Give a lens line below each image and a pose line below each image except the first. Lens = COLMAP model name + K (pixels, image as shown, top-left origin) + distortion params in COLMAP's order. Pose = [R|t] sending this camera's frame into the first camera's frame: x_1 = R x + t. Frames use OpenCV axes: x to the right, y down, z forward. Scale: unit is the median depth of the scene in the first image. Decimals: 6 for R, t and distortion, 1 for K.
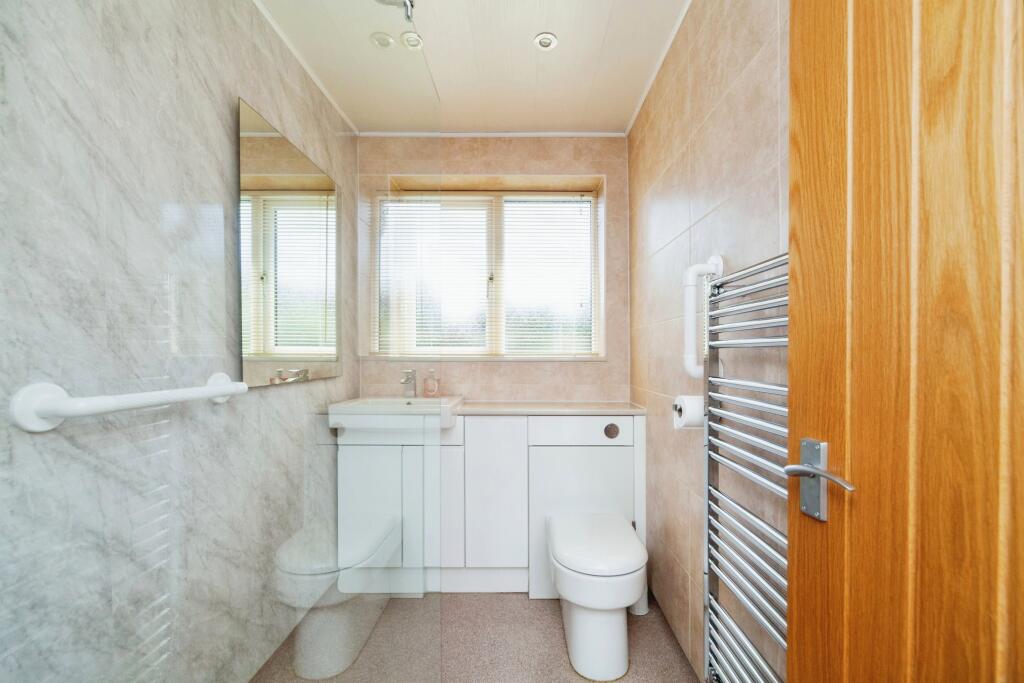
lens RADIAL K [[434.8, 0, 514.5], [0, 434.8, 349.8], [0, 0, 1]] dist [0.000398, -0.000042]
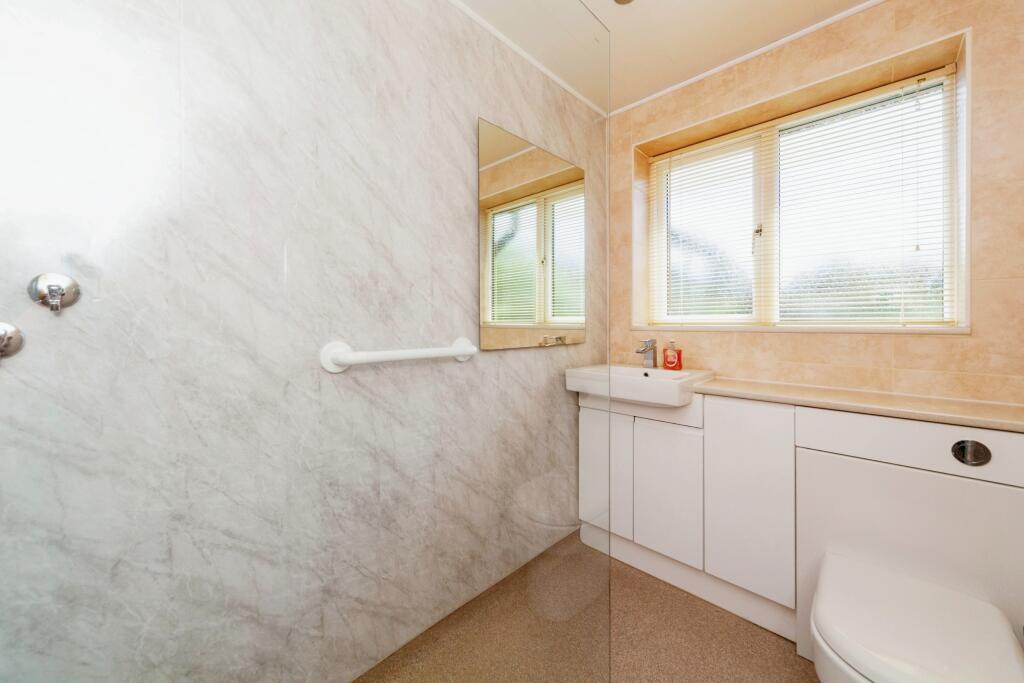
lens RADIAL K [[376.9, 0, 510.5], [0, 376.9, 320.8], [0, 0, 1]] dist [0.000302, 0.000068]
pose [[0.719700, -0.005959, -0.694260, 0.179462], [0.007948, 0.999968, -0.000344, 0.004457], [0.694240, -0.005270, 0.719724, 0.278919]]
